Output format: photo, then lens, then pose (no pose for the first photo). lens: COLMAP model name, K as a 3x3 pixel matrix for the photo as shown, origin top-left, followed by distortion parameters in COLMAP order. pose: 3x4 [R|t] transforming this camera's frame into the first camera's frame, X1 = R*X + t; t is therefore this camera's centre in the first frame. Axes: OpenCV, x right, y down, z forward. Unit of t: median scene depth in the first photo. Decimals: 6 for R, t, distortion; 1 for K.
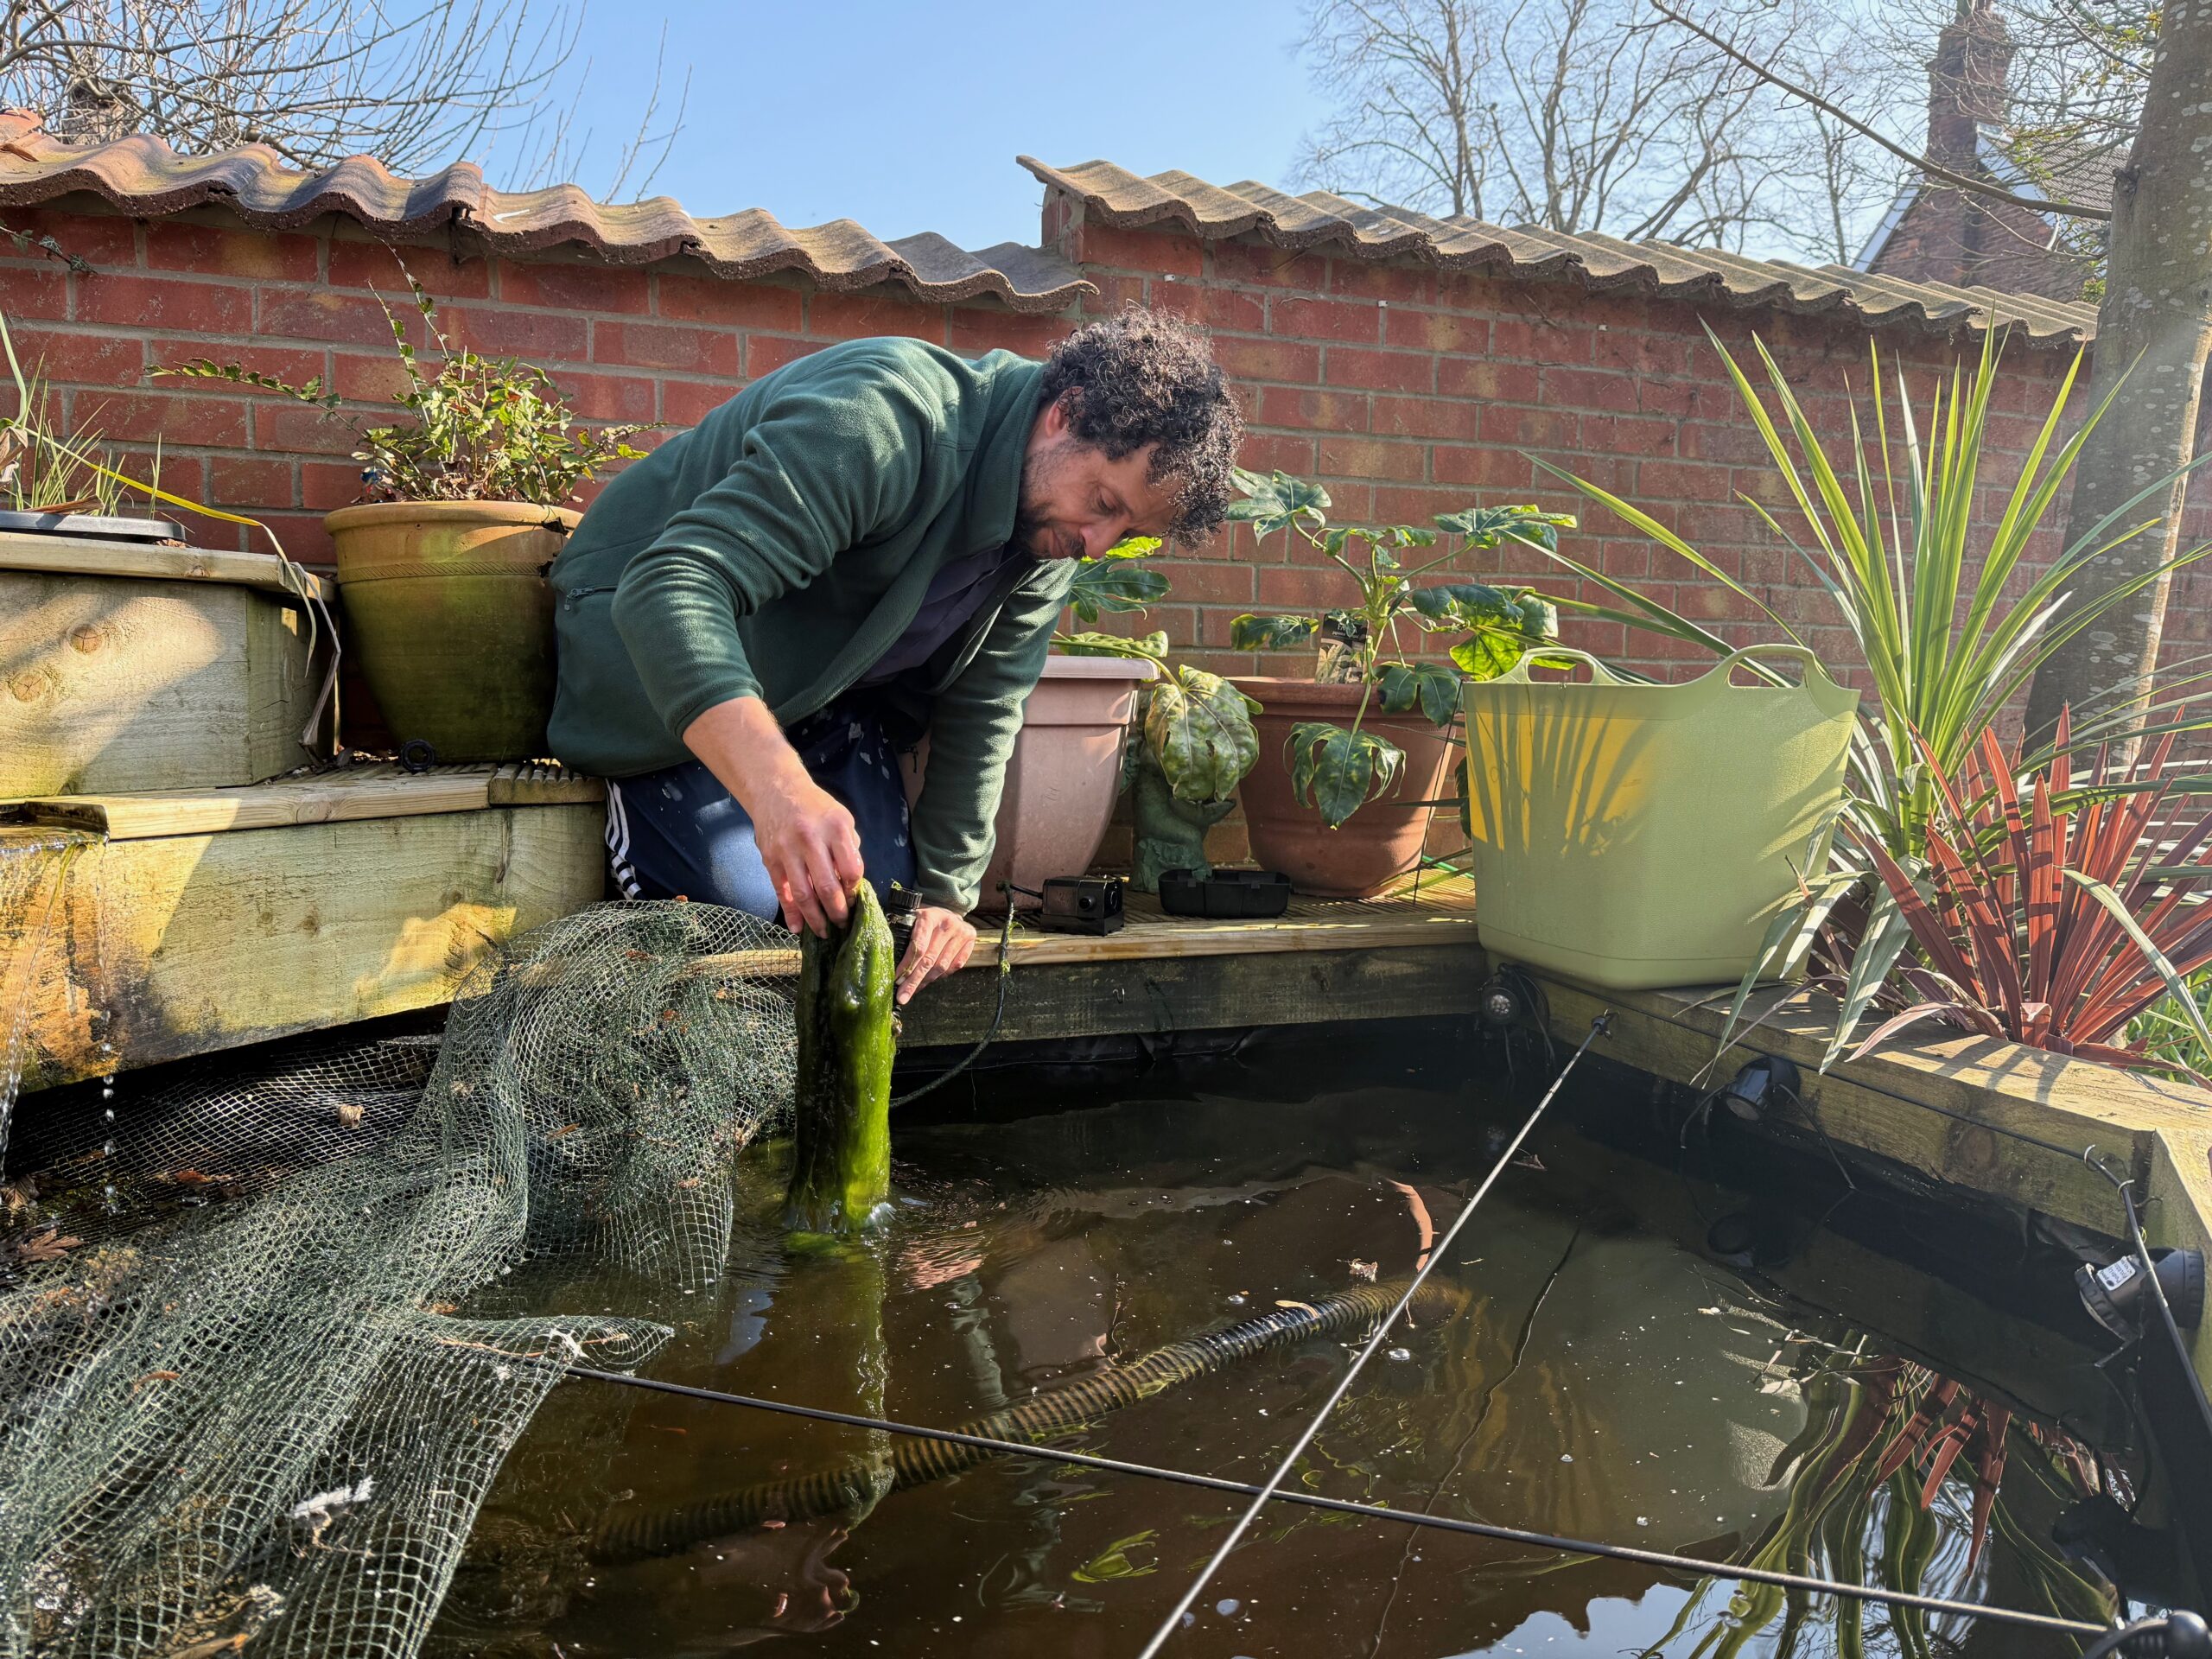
lens RADIAL K [[1582.5, 0, 1098.1], [0, 1582.5, 832.4], [0, 0, 1]] dist [0.023844, -0.036186]
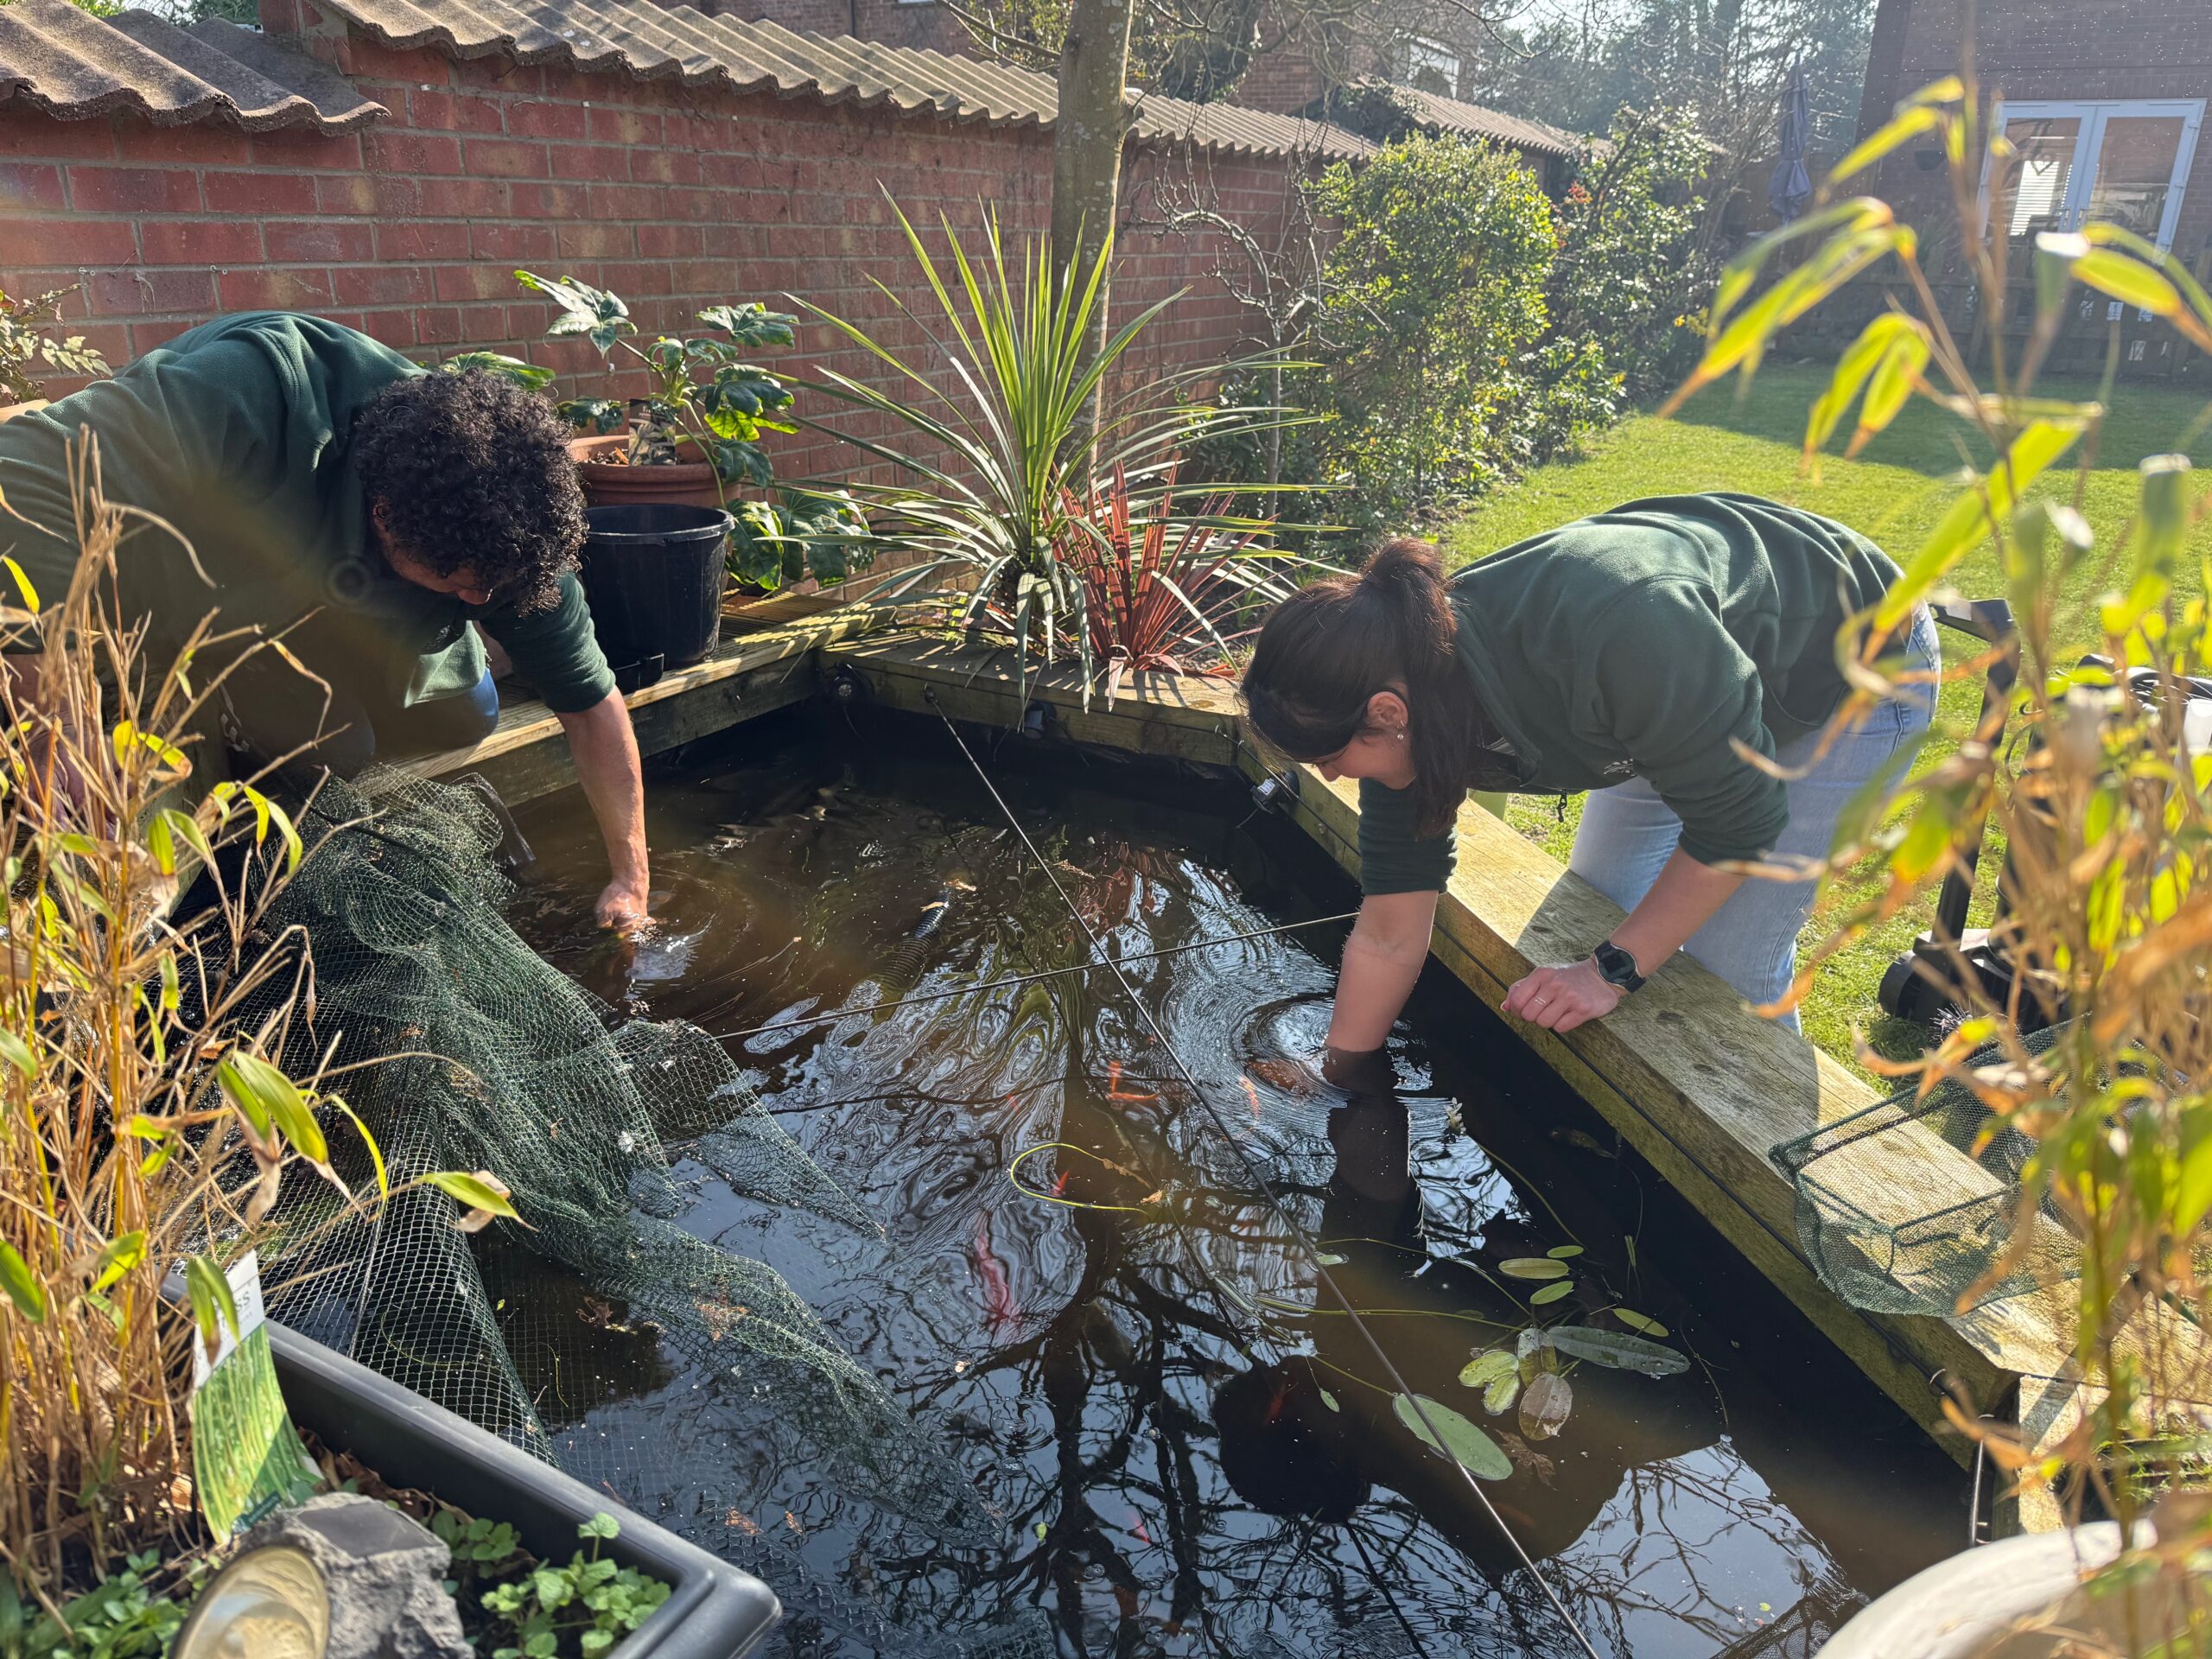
lens RADIAL K [[1582.5, 0, 1104.5], [0, 1582.5, 849.1], [0, 0, 1]] dist [0.023844, -0.036186]
pose [[0.750963, -0.247152, 0.612349, -0.419082], [0.067600, 0.951218, 0.301022, -0.148423], [-0.656876, -0.184661, 0.731037, -0.228720]]
